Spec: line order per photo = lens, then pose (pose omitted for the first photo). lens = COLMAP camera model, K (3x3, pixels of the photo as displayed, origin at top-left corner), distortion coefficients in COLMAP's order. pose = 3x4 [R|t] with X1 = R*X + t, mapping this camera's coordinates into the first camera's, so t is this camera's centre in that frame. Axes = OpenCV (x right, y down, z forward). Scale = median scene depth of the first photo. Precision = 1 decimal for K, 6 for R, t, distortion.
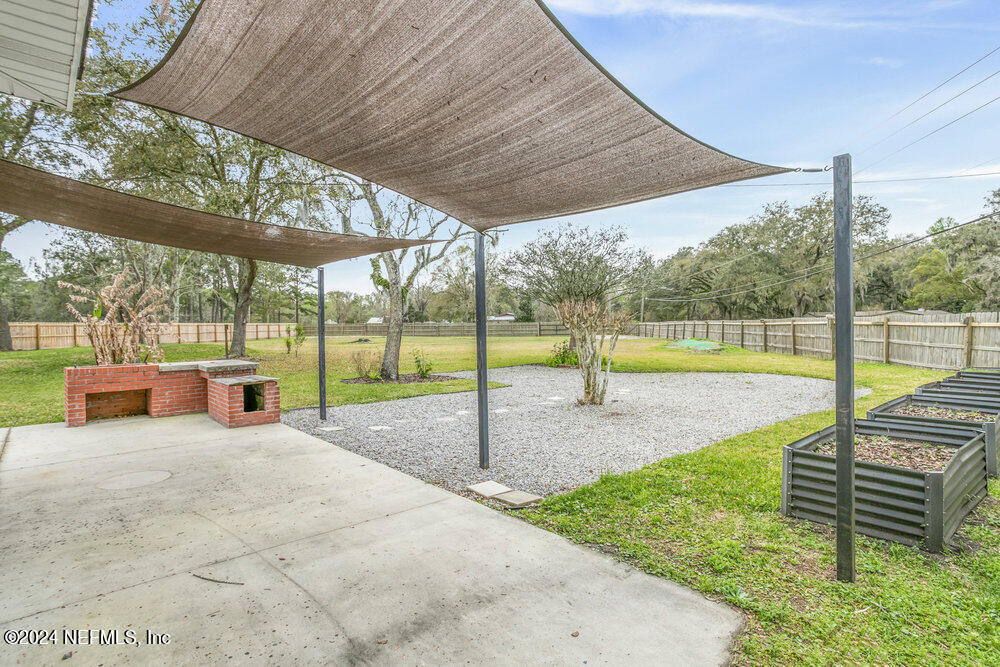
lens RADIAL K [[491.4, 0, 498.3], [0, 491.4, 332.1], [0, 0, 1]] dist [-0.008264, -0.000360]
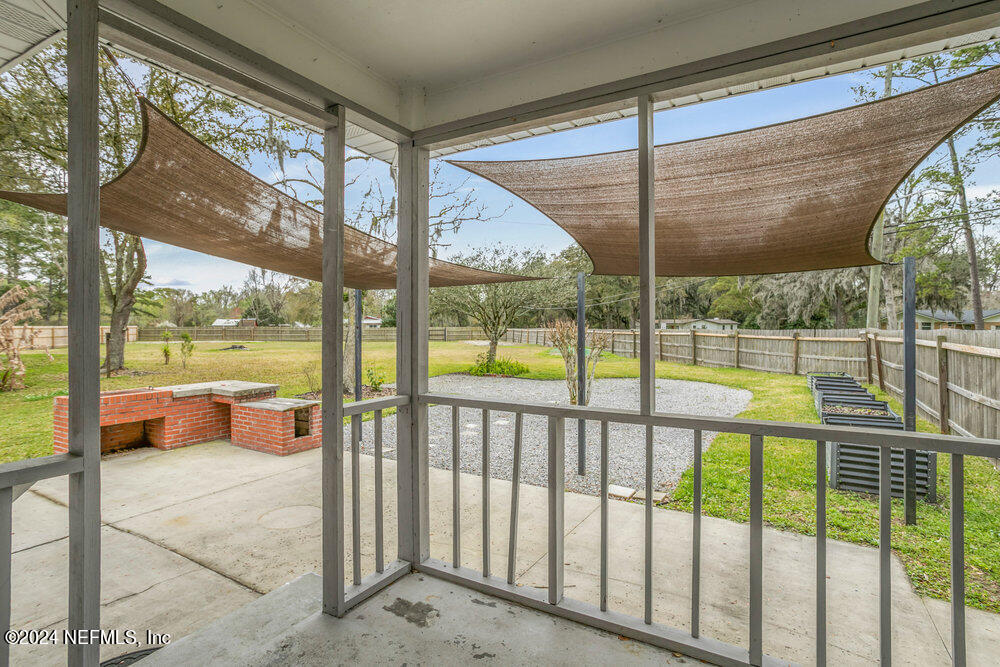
lens RADIAL K [[499.5, 0, 496.5], [0, 499.5, 332.7], [0, 0, 1]] dist [-0.003500, 0.000635]
pose [[0.949568, 0.007594, 0.313468, -0.208823], [-0.006796, 0.999970, -0.003640, -0.019055], [-0.313486, 0.001326, 0.949592, -0.021763]]
